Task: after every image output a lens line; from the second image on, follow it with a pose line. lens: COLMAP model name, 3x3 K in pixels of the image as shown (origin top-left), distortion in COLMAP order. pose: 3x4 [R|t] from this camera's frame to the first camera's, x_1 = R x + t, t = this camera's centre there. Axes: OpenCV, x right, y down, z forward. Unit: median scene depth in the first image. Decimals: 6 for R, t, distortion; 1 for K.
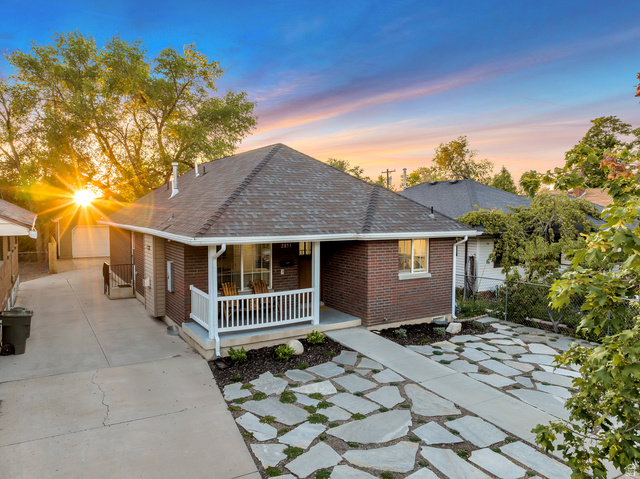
lens RADIAL K [[456.4, 0, 320.2], [0, 456.4, 223.7], [0, 0, 1]] dist [-0.029317, -0.002417]
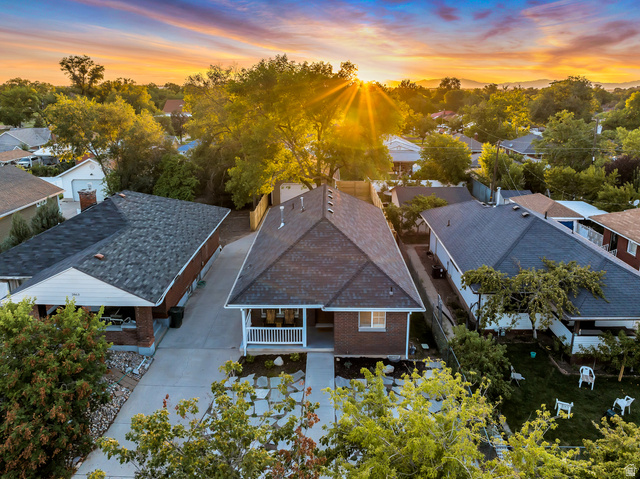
lens RADIAL K [[456.4, 0, 320.2], [0, 456.4, 223.7], [0, 0, 1]] dist [-0.029317, -0.002417]
pose [[0.843655, 0.150216, -0.515443, 0.947588], [-0.010214, 0.964377, 0.264333, -0.760063], [0.536788, -0.217741, 0.815136, -0.330023]]
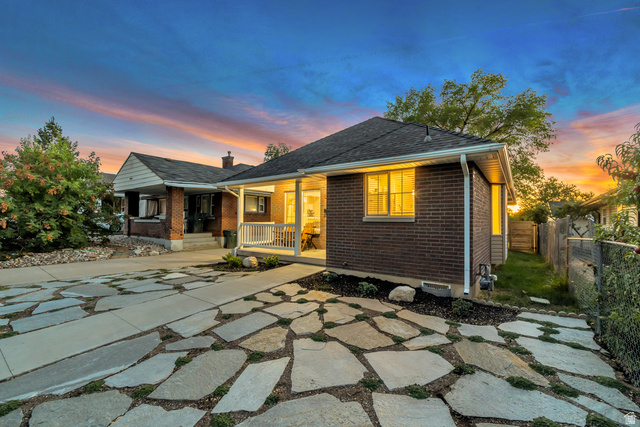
lens RADIAL K [[271.2, 0, 320.0], [0, 271.2, 213.5], [0, 0, 1]] dist [-0.000254, -0.000087]
pose [[0.377991, -0.032237, -0.925248, 0.714268], [-0.037458, 0.998043, -0.050076, 0.156703], [0.925051, 0.053587, 0.376044, 0.843683]]
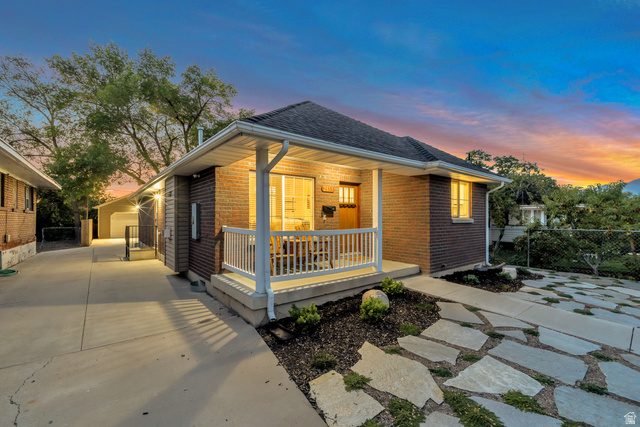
lens RADIAL K [[271.2, 0, 320.0], [0, 271.2, 213.5], [0, 0, 1]] dist [-0.000254, -0.000087]
pose [[0.992927, -0.003234, 0.118680, -0.185957], [0.008777, 0.998893, -0.046208, 0.146144], [-0.118399, 0.046923, 0.991857, 0.550802]]
